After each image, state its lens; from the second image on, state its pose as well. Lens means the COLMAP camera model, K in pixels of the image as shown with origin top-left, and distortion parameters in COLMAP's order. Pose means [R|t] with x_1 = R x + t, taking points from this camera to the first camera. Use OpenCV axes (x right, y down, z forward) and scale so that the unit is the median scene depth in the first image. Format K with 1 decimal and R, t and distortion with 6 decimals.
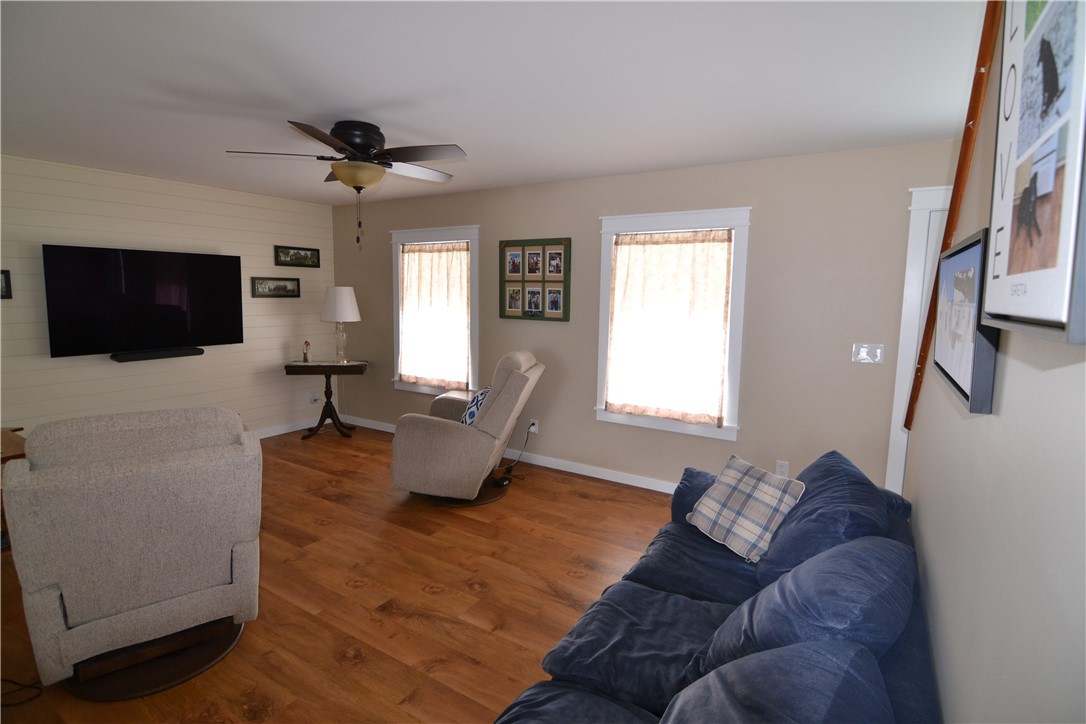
lens RADIAL K [[528.9, 0, 534.5], [0, 528.9, 355.9], [0, 0, 1]] dist [-0.013281, -0.000988]
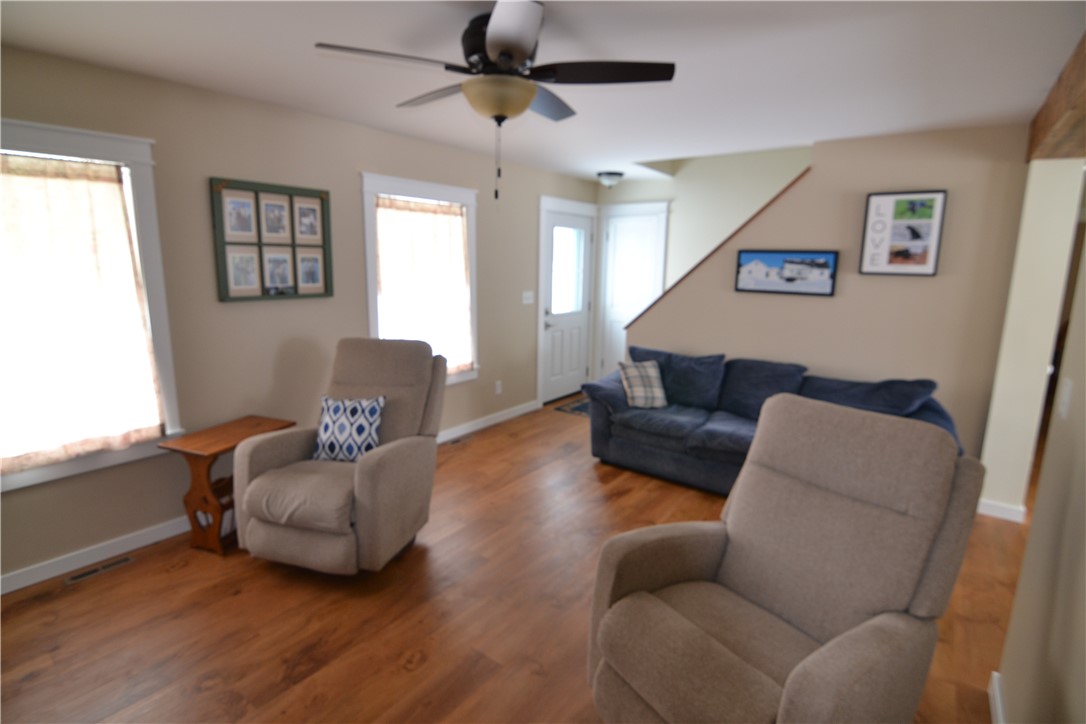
lens RADIAL K [[528.9, 0, 538.7], [0, 528.9, 360.3], [0, 0, 1]] dist [-0.013281, -0.000988]
pose [[0.084965, -0.205297, 0.975005, -0.708505], [0.102095, 0.975186, 0.196438, -0.094964], [-0.991140, 0.082853, 0.103816, 0.603067]]
